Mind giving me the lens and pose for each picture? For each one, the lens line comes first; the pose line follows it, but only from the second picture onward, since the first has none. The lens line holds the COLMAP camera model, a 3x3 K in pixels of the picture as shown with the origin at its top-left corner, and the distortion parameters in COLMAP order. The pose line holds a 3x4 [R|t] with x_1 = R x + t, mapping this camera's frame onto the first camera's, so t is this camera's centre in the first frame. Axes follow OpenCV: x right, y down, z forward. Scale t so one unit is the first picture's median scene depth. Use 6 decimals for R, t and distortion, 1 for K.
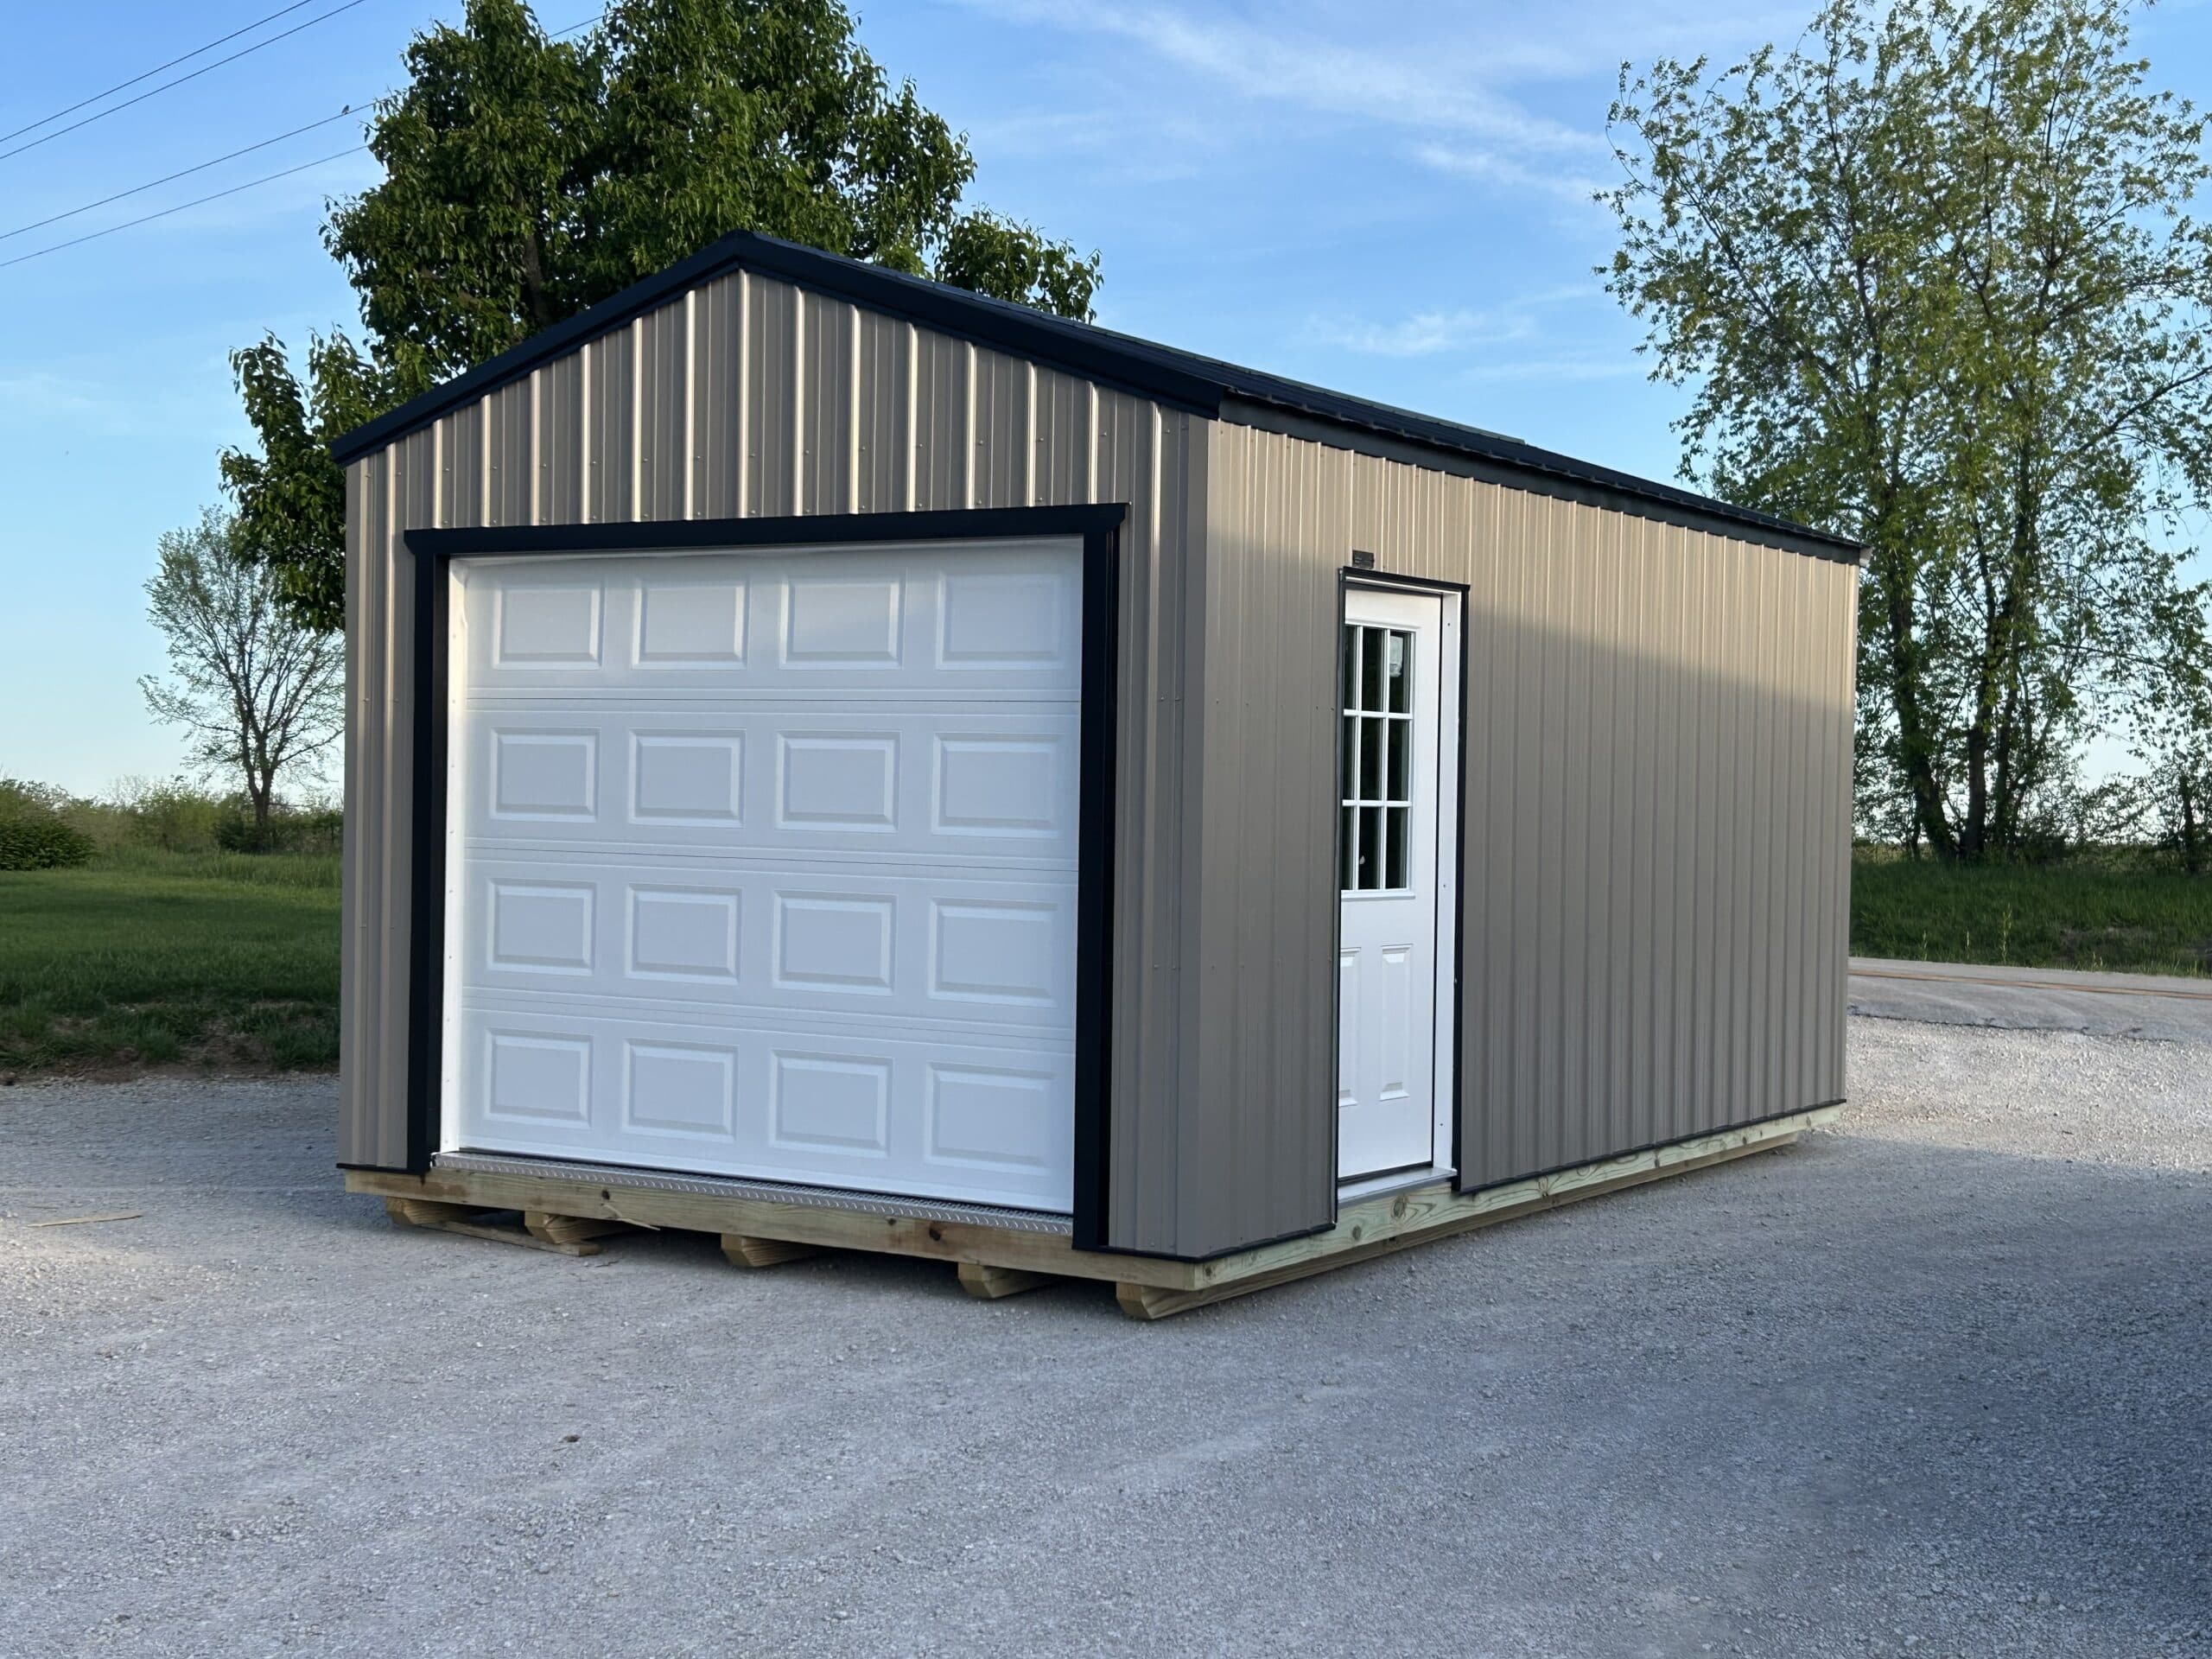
lens RADIAL K [[2974.3, 0, 1106.0], [0, 2974.3, 829.5], [0, 0, 1]] dist [0.018885, -0.029675]
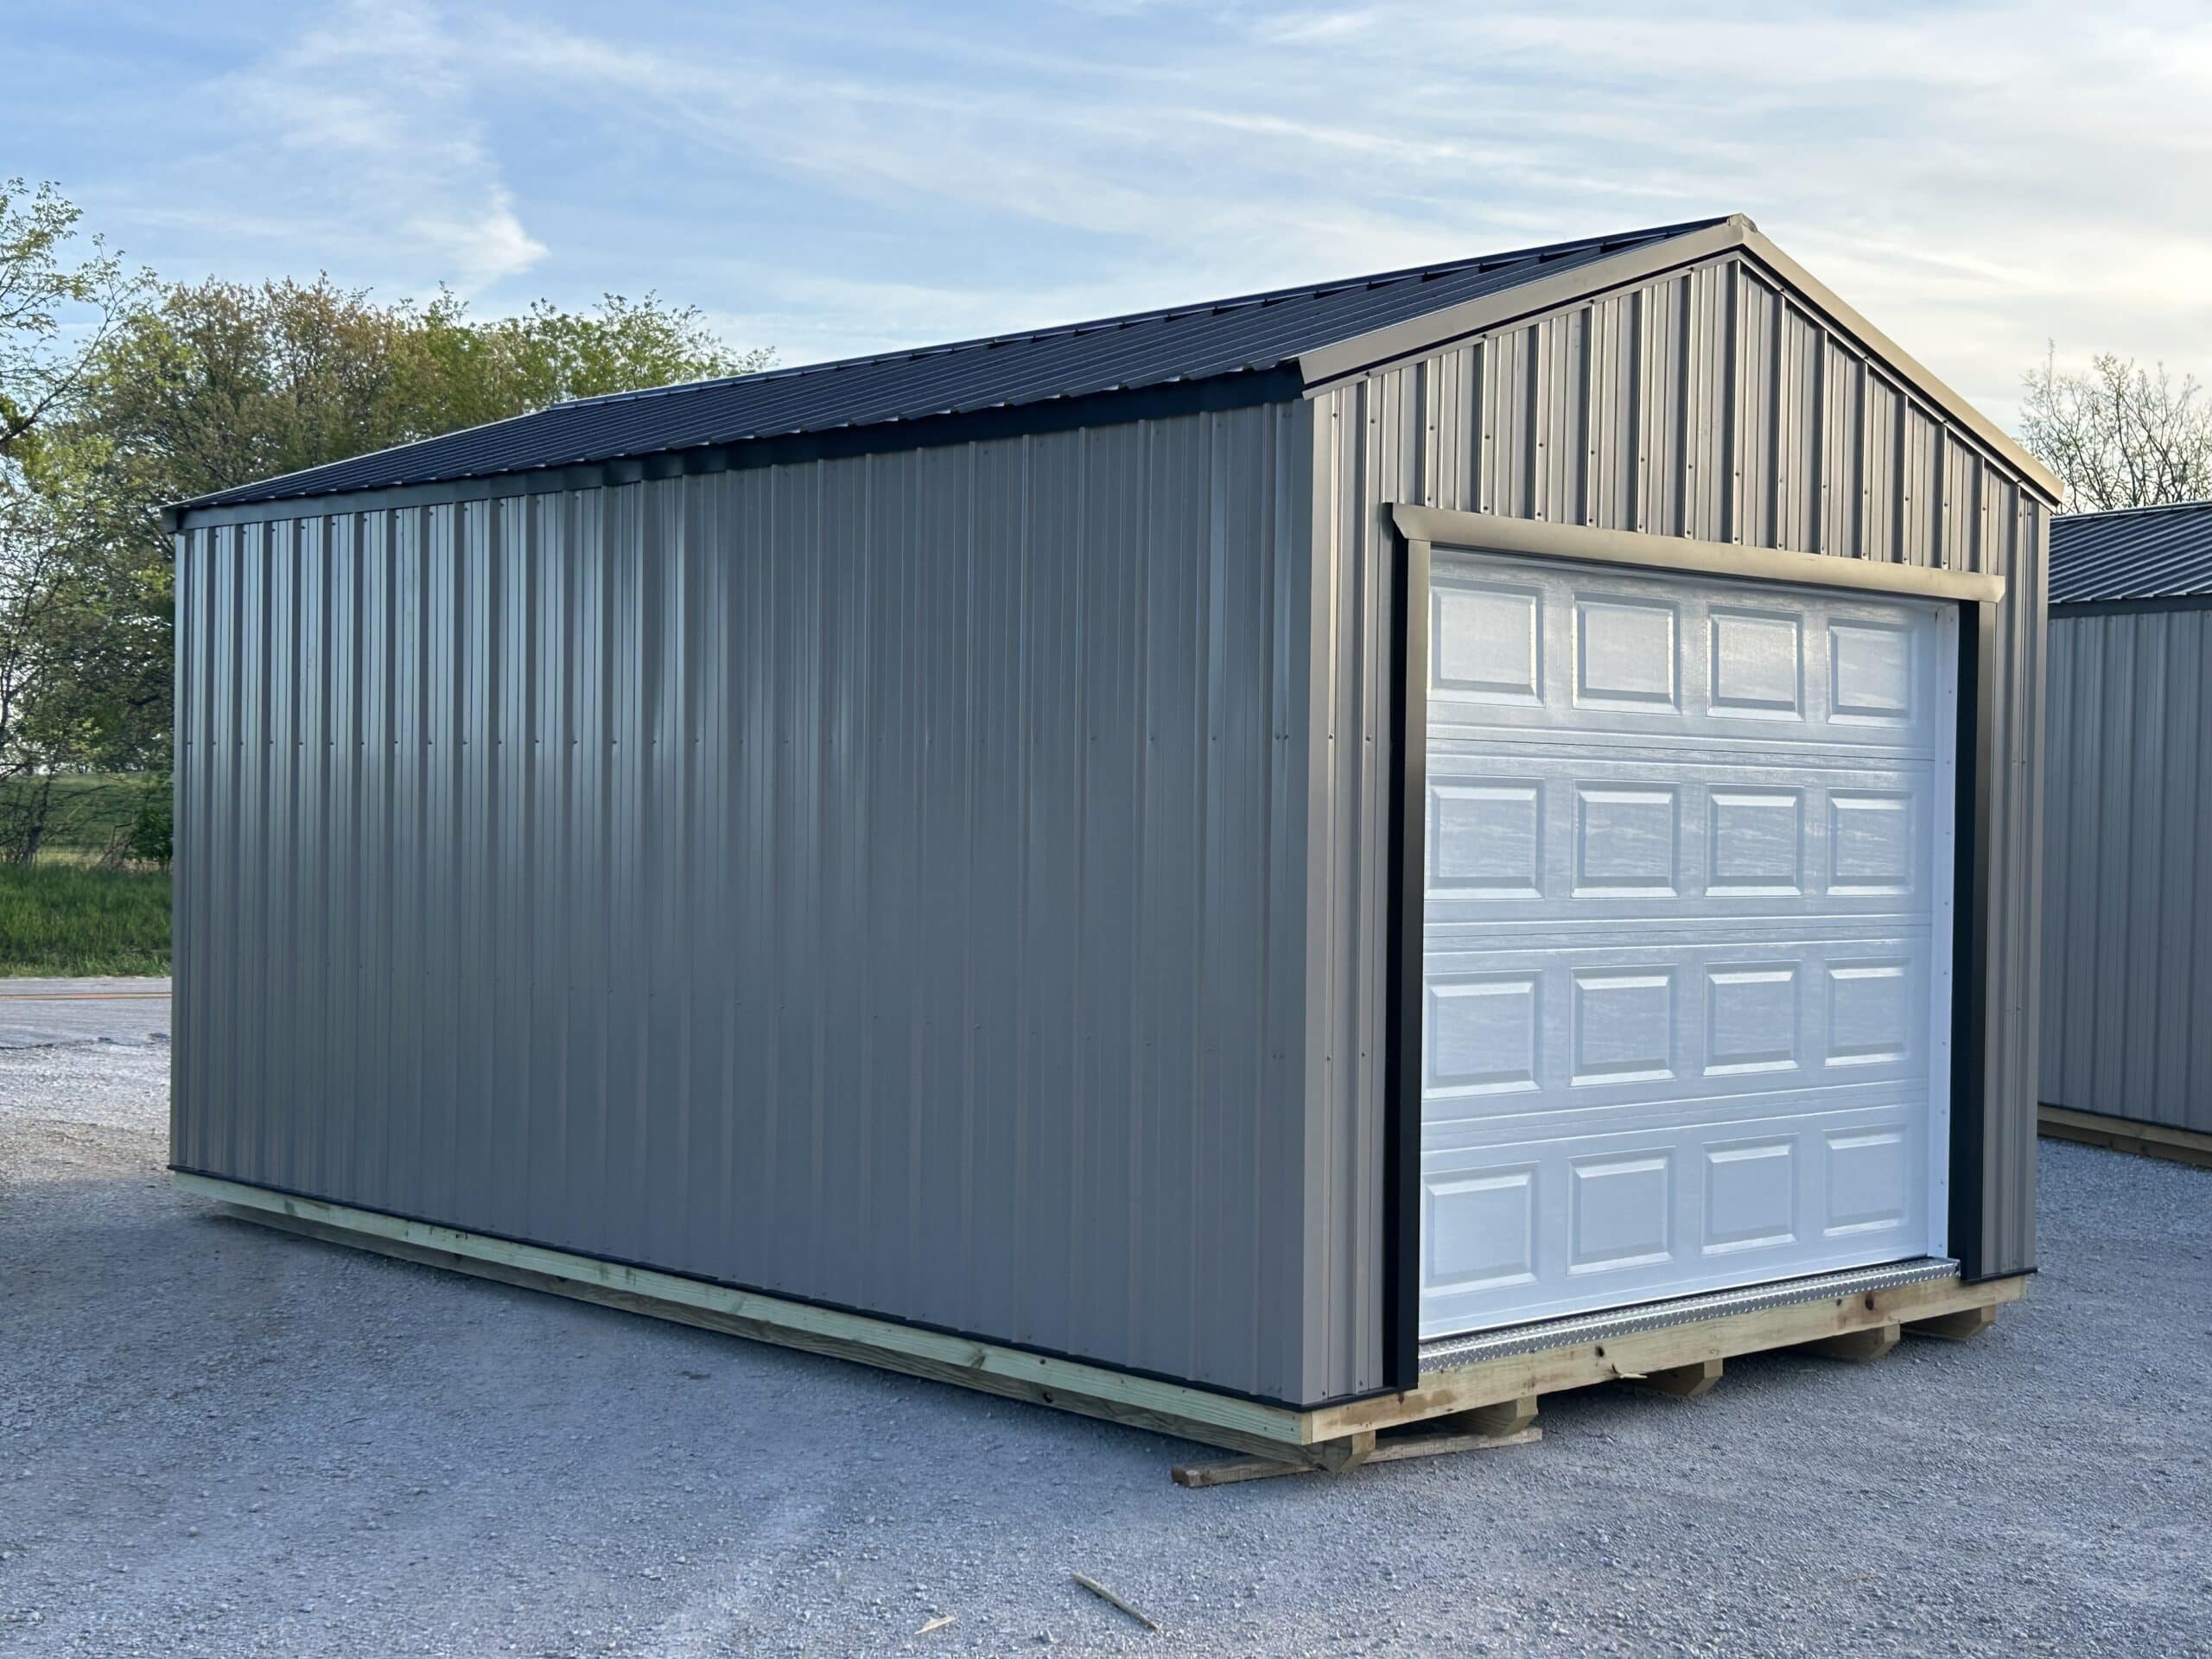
lens RADIAL K [[2974.3, 0, 1106.0], [0, 2974.3, 829.5], [0, 0, 1]] dist [0.018885, -0.029675]
pose [[0.262662, -0.022428, 0.964627, -0.987176], [0.002594, 0.999743, 0.022538, -0.039340], [-0.964884, -0.003418, 0.262652, 0.914723]]
